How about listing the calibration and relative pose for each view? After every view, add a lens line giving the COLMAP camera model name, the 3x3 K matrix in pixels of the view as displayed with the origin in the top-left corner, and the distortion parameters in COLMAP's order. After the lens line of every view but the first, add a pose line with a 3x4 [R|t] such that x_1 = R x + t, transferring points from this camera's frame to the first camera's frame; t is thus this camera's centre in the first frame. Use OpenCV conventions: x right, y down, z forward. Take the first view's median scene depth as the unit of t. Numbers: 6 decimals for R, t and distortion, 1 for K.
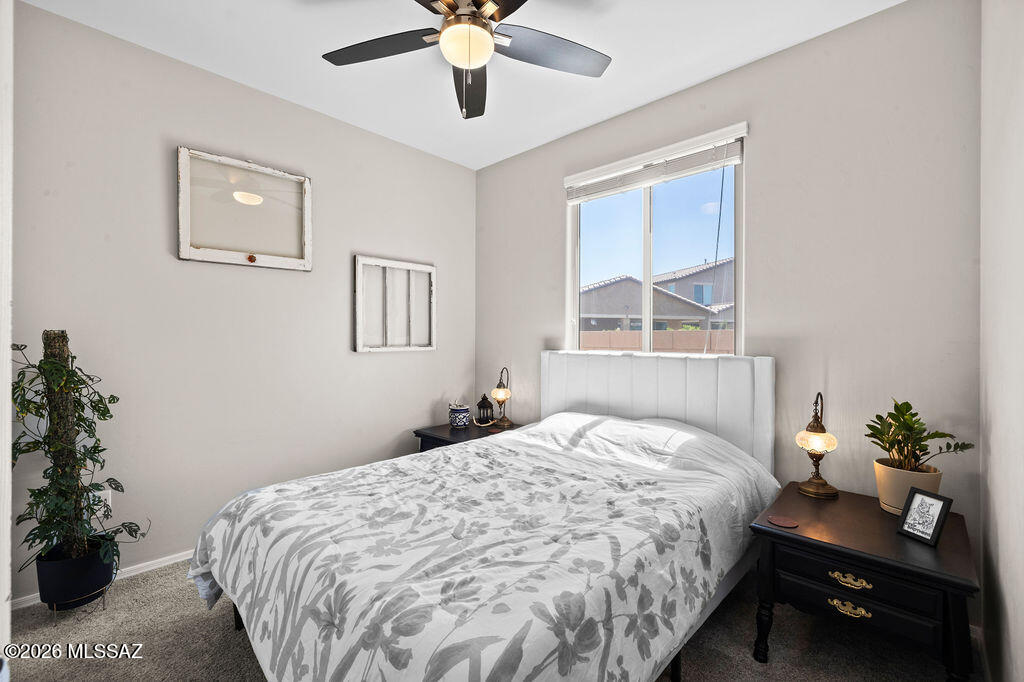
lens RADIAL K [[440.0, 0, 511.0], [0, 440.0, 339.0], [0, 0, 1]] dist [-0.003694, 0.000789]
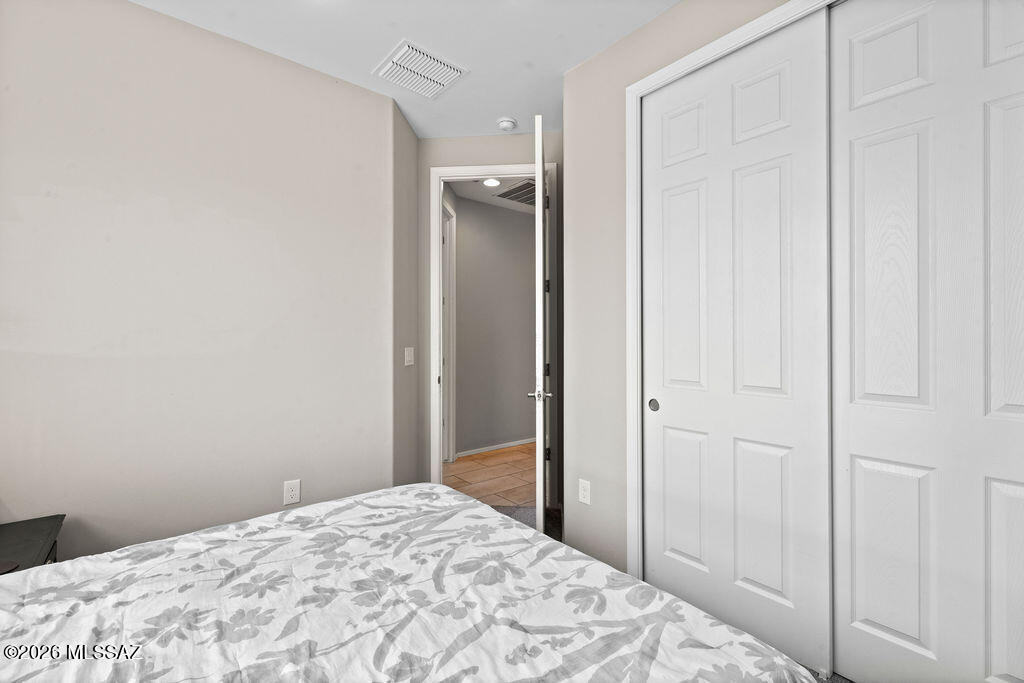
lens RADIAL K [[440.0, 0, 513.1], [0, 440.0, 340.1], [0, 0, 1]] dist [-0.003694, 0.000789]
pose [[-0.993448, -0.006628, 0.114090, -0.425584], [-0.006249, 0.999974, 0.003674, -0.005816], [-0.114111, 0.002937, -0.993464, 1.800331]]
